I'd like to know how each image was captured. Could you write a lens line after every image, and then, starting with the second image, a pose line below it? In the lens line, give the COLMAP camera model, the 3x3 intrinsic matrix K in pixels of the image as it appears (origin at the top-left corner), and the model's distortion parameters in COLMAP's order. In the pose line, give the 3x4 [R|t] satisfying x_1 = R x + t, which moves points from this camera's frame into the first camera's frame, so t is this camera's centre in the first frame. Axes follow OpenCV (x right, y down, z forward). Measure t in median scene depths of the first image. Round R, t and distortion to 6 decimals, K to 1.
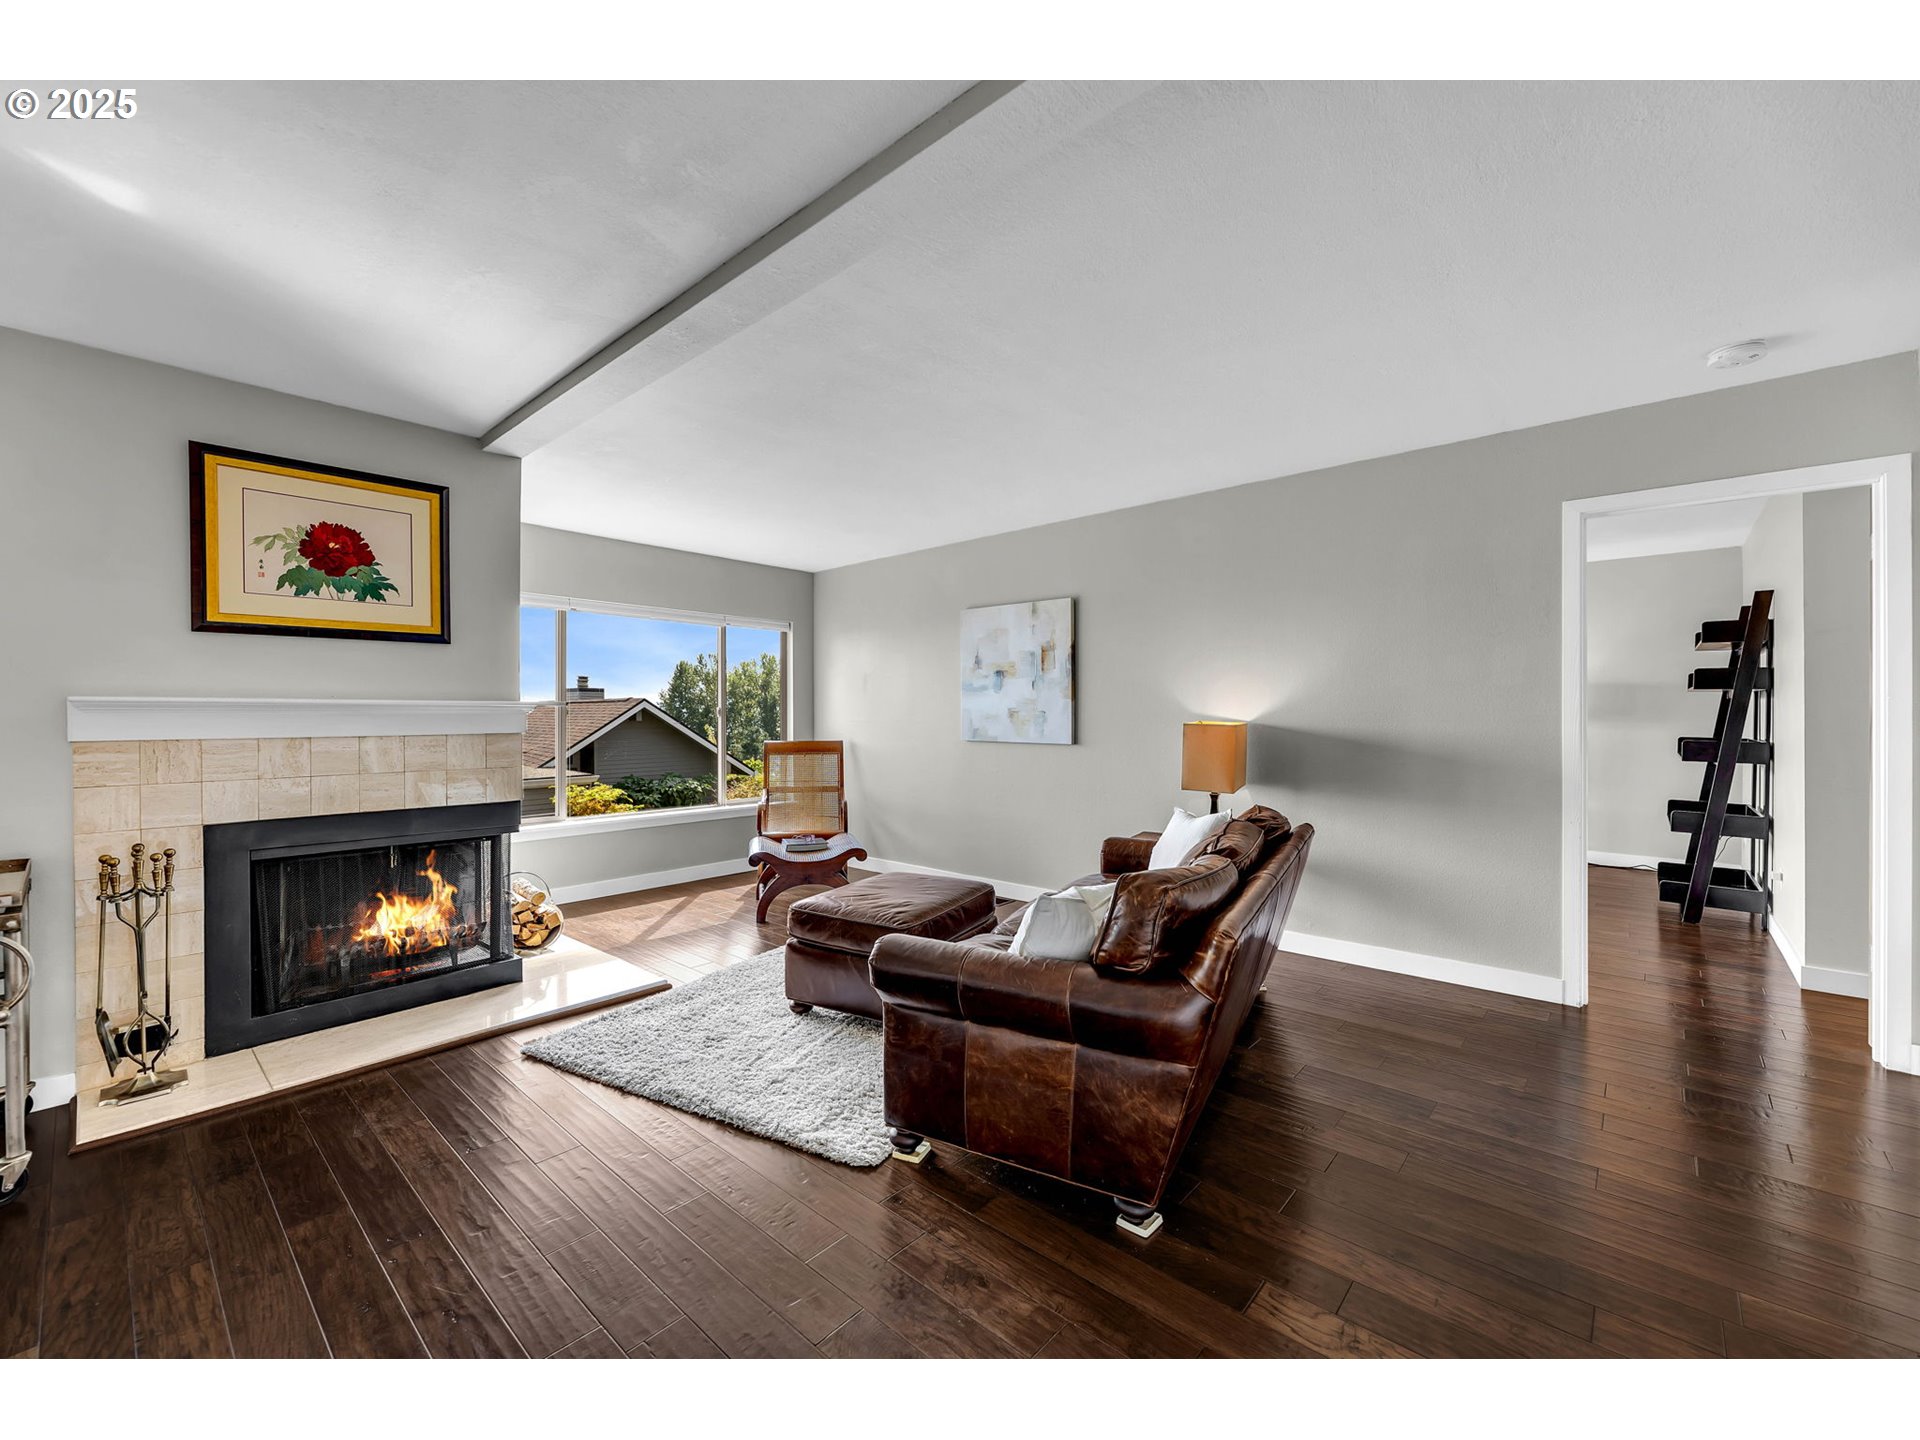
lens RADIAL K [[786.1, 0, 948.3], [0, 786.1, 704.1], [0, 0, 1]] dist [-0.002655, -0.000214]
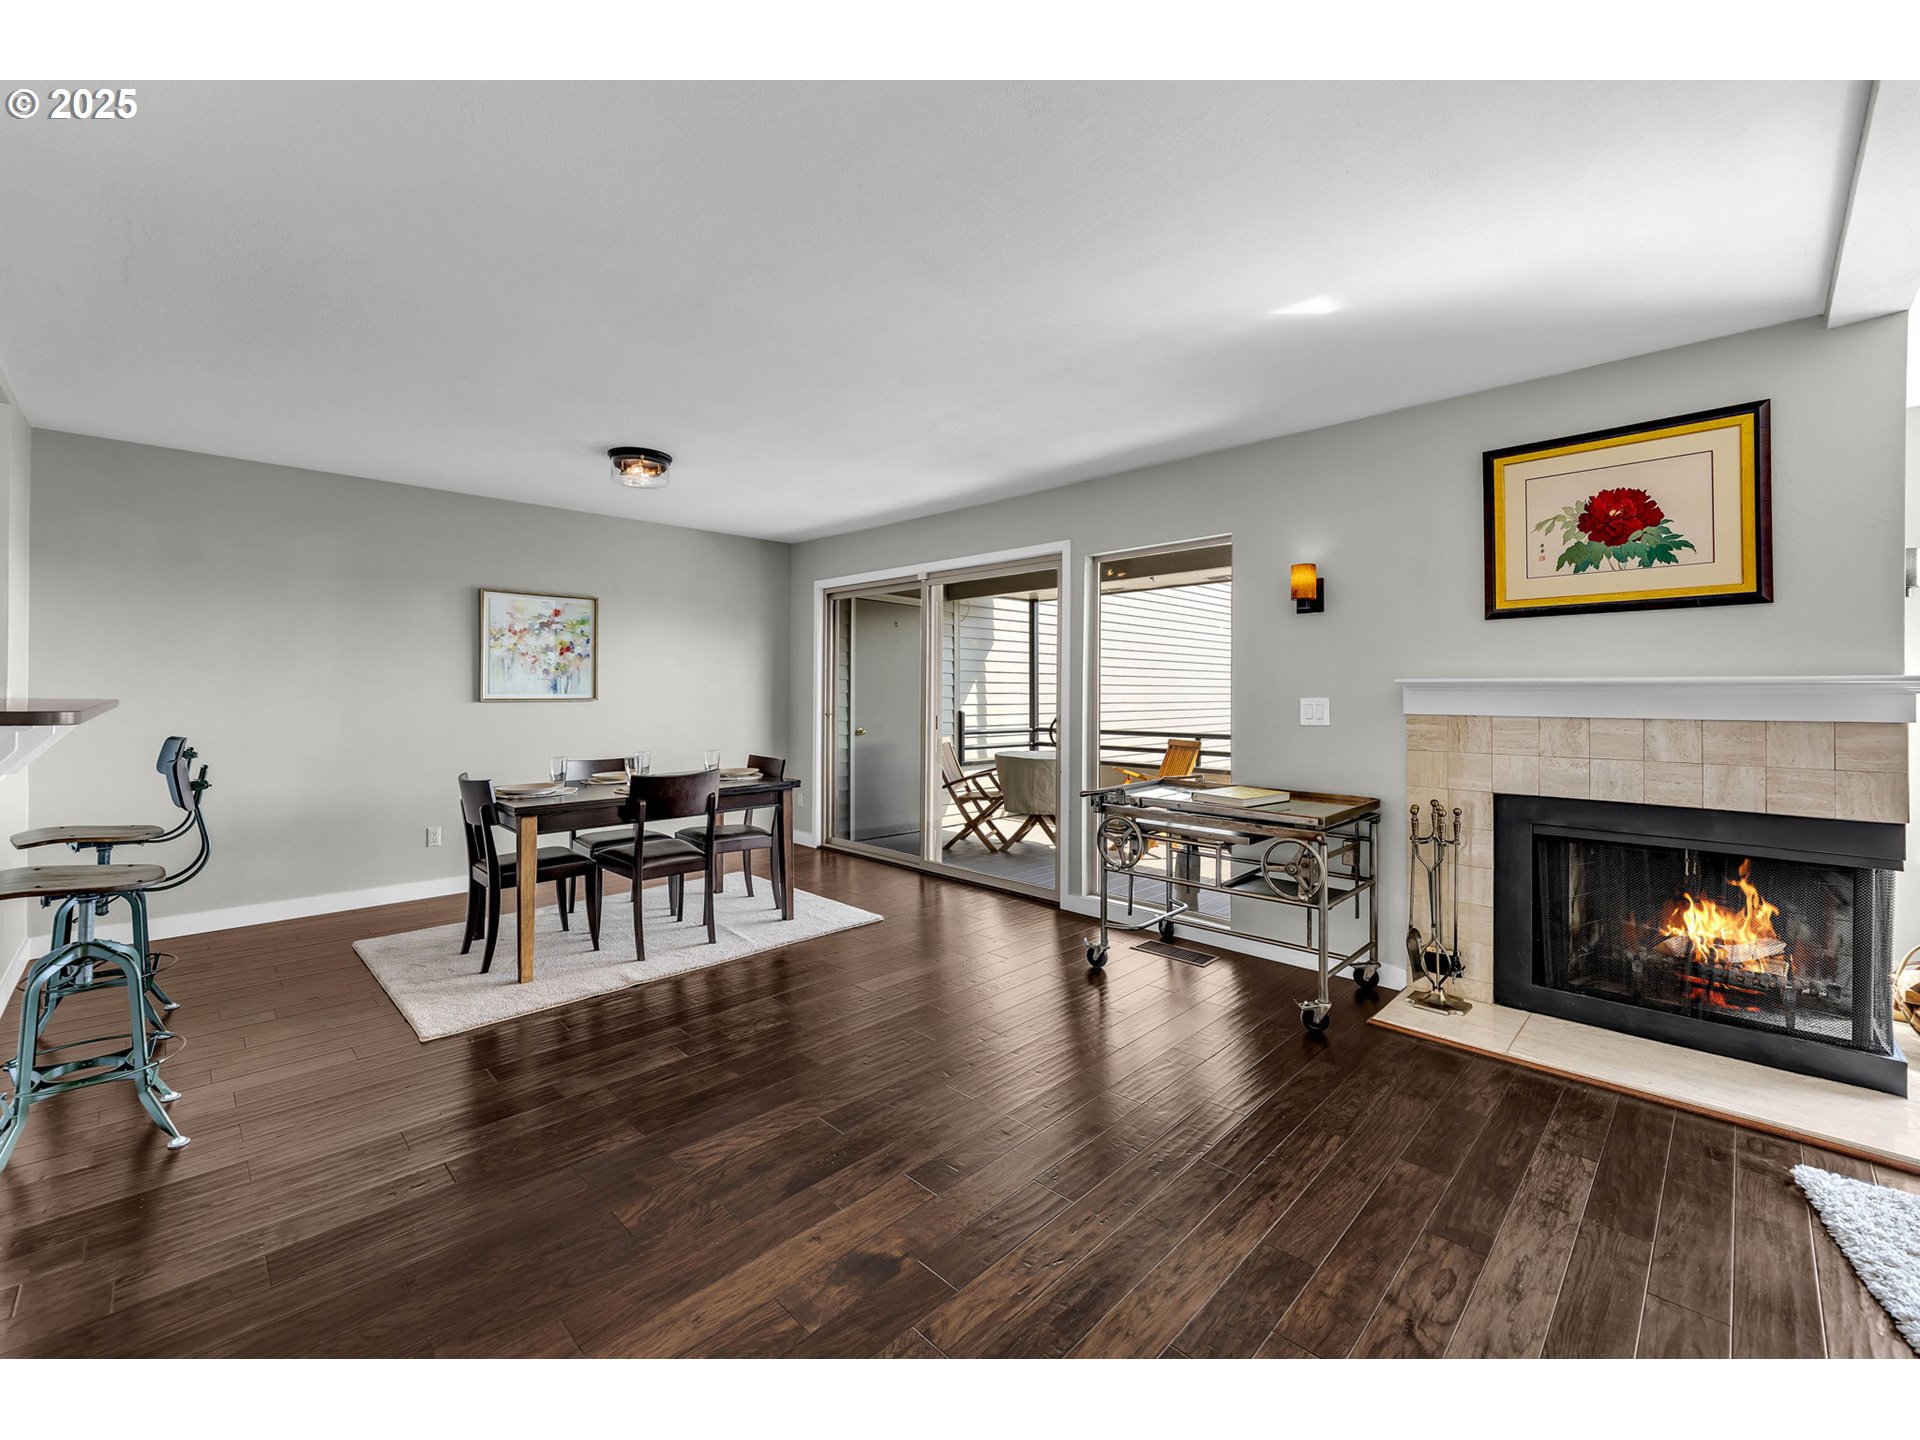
lens RADIAL K [[786.5, 0, 959.4], [0, 786.5, 684.4], [0, 0, 1]] dist [-0.000075, 0.000019]
pose [[-0.046029, -0.009396, -0.998896, 0.197973], [0.007951, 0.999921, -0.009772, 0.004864], [0.998908, -0.008392, -0.045951, 0.289441]]
